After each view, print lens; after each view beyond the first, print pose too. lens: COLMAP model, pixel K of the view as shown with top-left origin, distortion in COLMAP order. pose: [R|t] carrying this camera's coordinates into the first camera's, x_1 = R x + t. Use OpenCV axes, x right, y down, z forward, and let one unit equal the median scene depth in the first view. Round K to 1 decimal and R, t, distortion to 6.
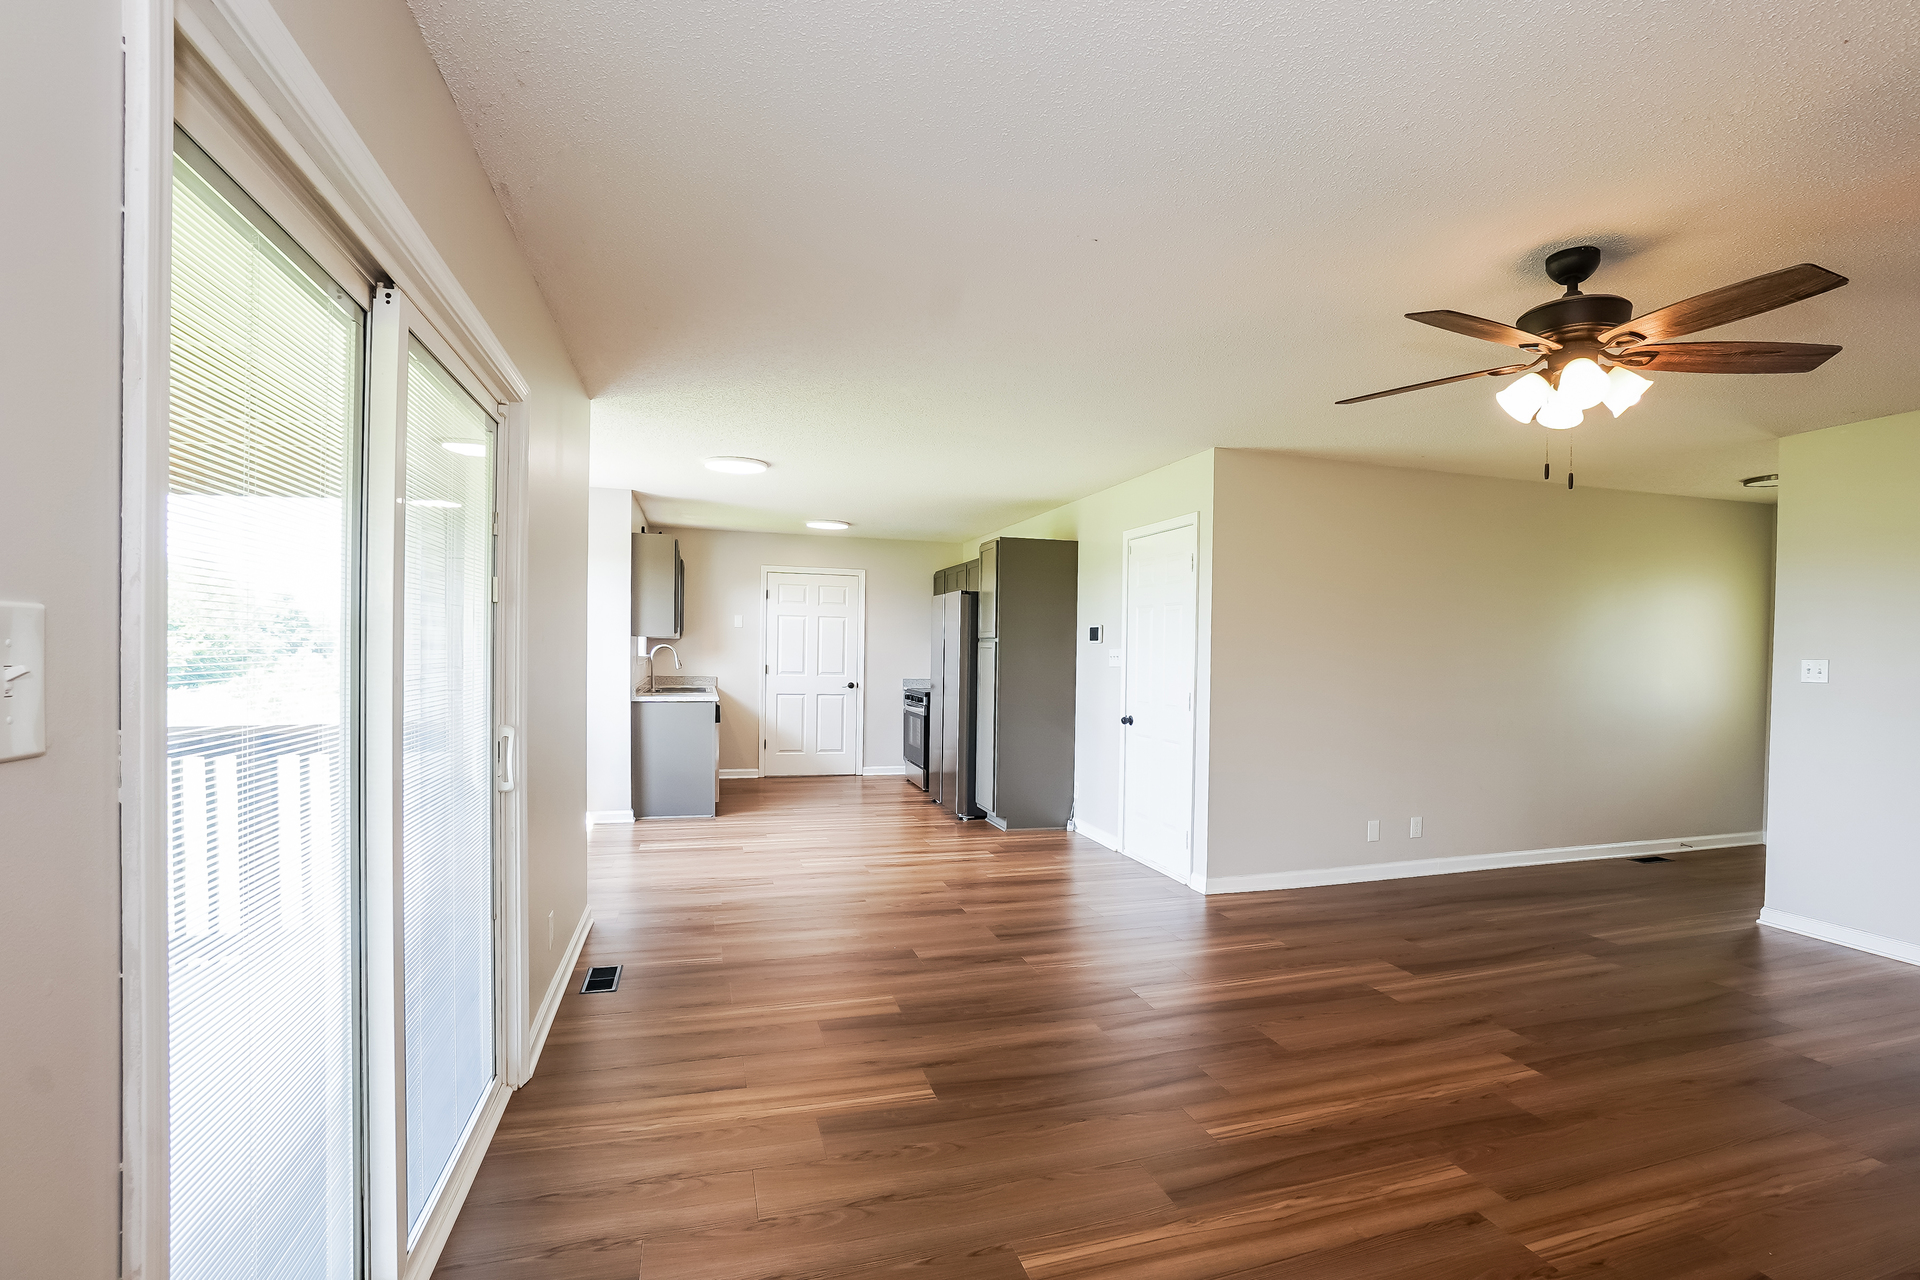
lens RADIAL K [[860.8, 0, 958.2], [0, 860.8, 647.7], [0, 0, 1]] dist [0.012068, 0.000017]
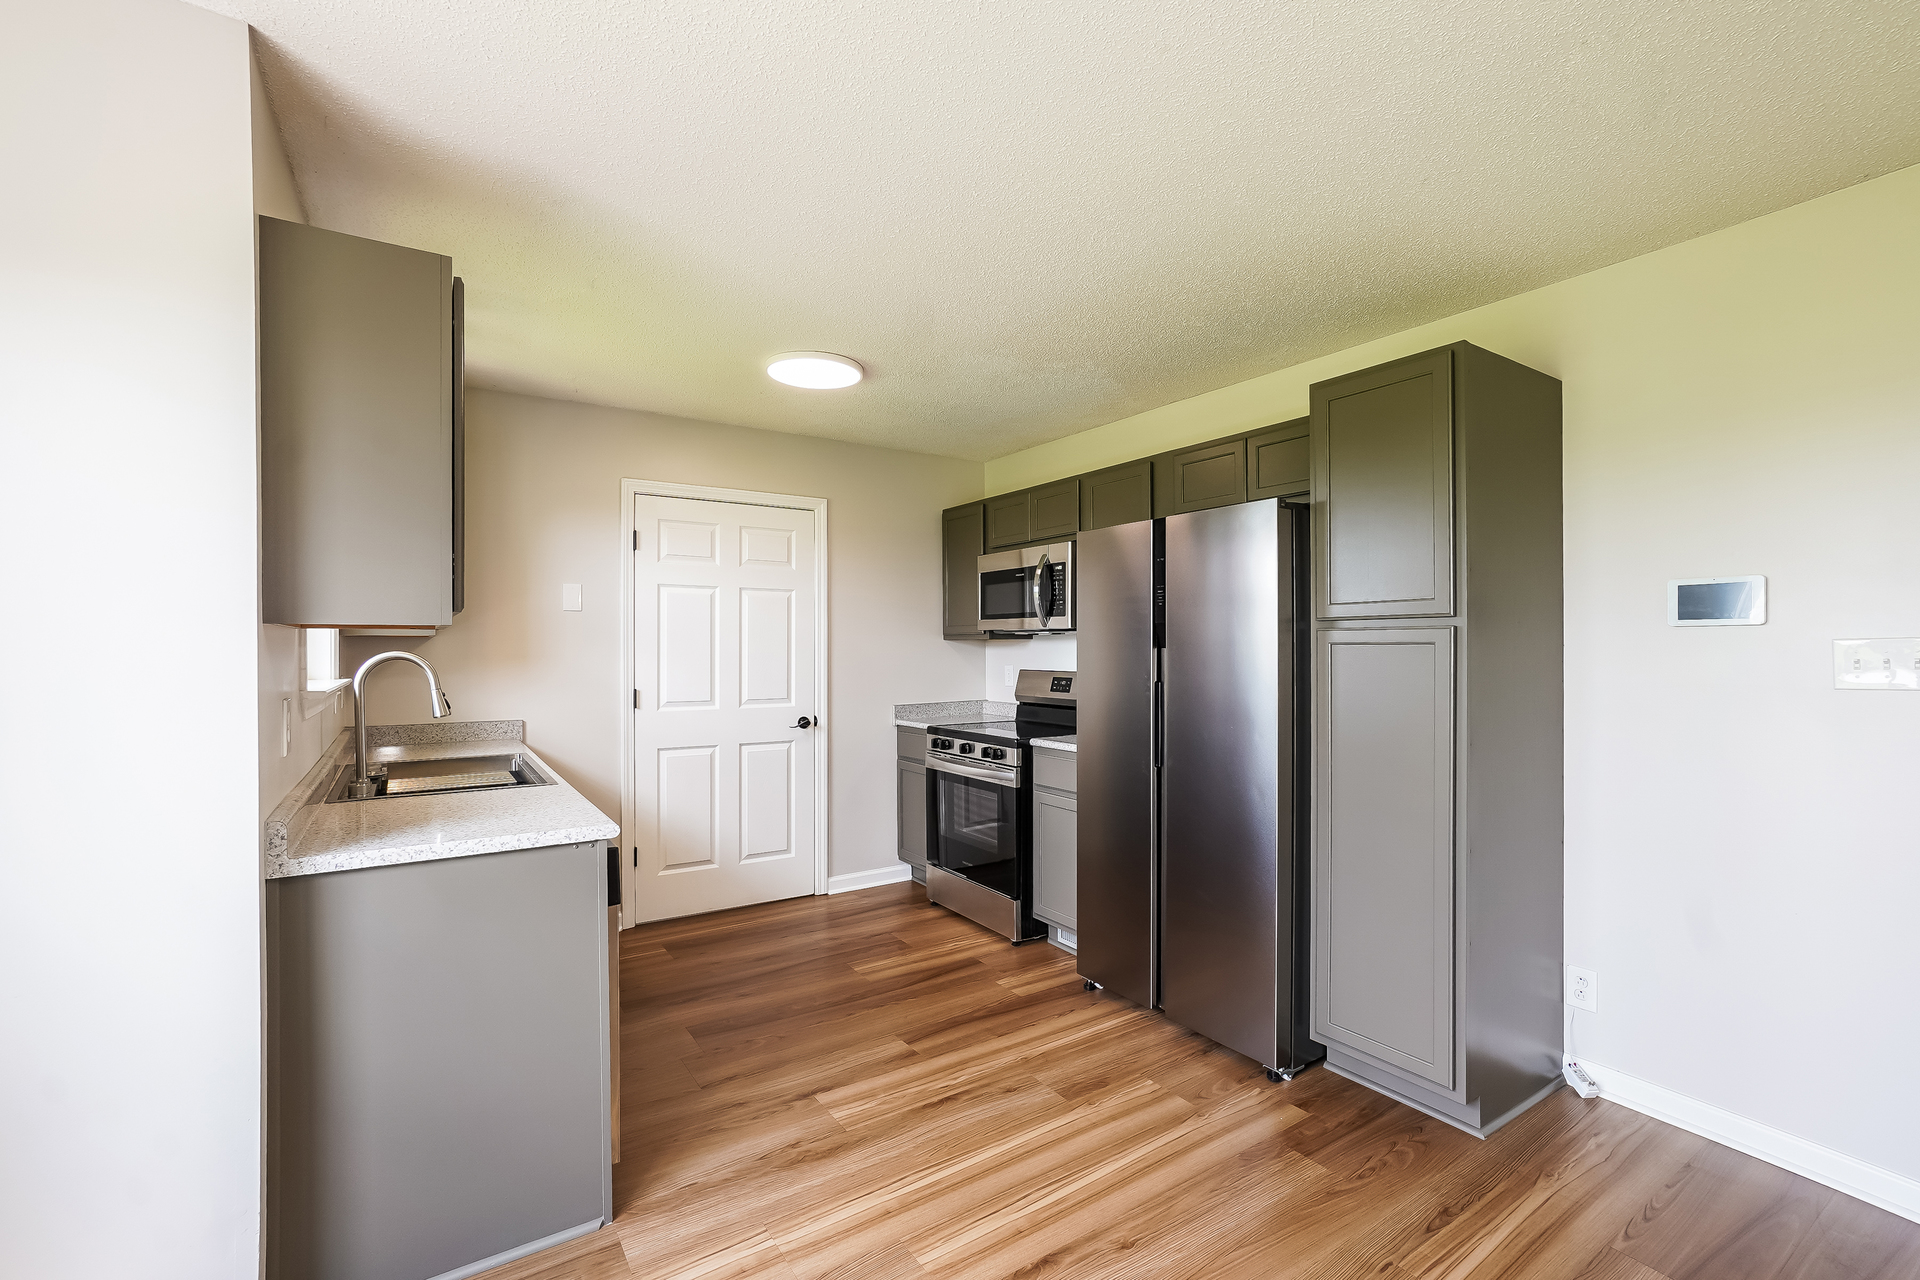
lens RADIAL K [[833.3, 0, 960.0], [0, 833.3, 640.0], [0, 0, 1]] dist [-0.016488, -0.000200]
pose [[0.957470, -0.016241, 0.288075, -0.206527], [0.017623, 0.999842, -0.002204, -0.003119], [-0.287993, 0.007186, 0.957605, 0.578381]]
